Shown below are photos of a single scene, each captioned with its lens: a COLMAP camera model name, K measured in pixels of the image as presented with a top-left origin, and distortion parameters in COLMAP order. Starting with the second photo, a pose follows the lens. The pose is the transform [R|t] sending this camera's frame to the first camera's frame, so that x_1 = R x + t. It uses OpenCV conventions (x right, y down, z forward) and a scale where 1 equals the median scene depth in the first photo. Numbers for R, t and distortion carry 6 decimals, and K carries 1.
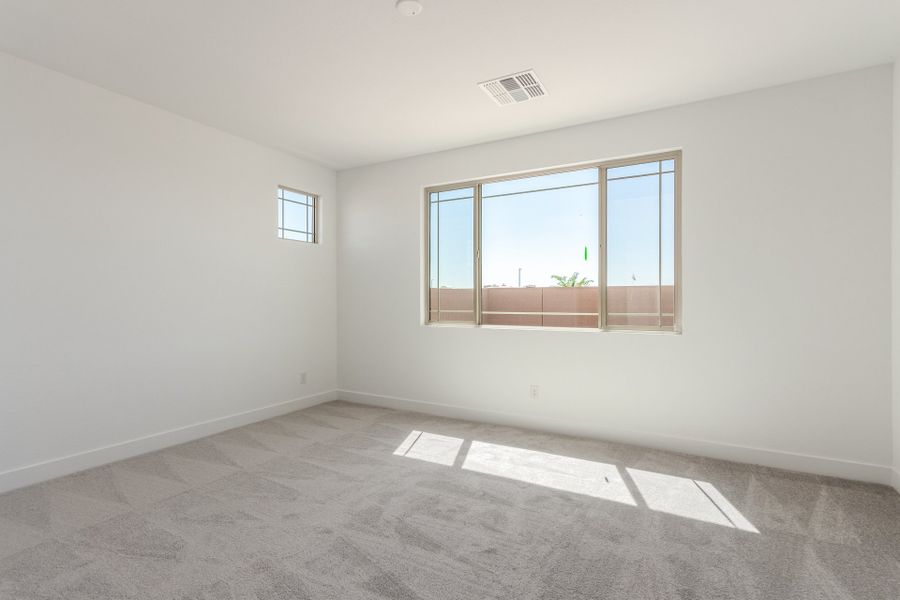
lens RADIAL K [[428.2, 0, 464.8], [0, 428.2, 300.4], [0, 0, 1]] dist [0.001792, 0.002802]
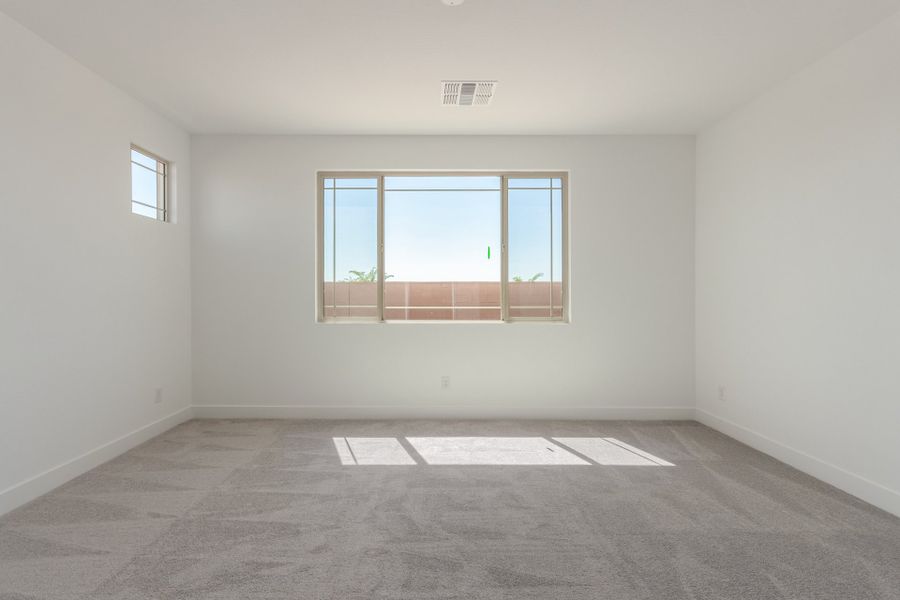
lens RADIAL K [[428.2, 0, 457.3], [0, 428.2, 295.5], [0, 0, 1]] dist [0.001792, 0.002802]
pose [[0.879874, -0.000093, 0.475207, -0.346314], [0.000056, 1.000000, 0.000092, 0.000881], [-0.475207, -0.000054, 0.879874, 0.076698]]
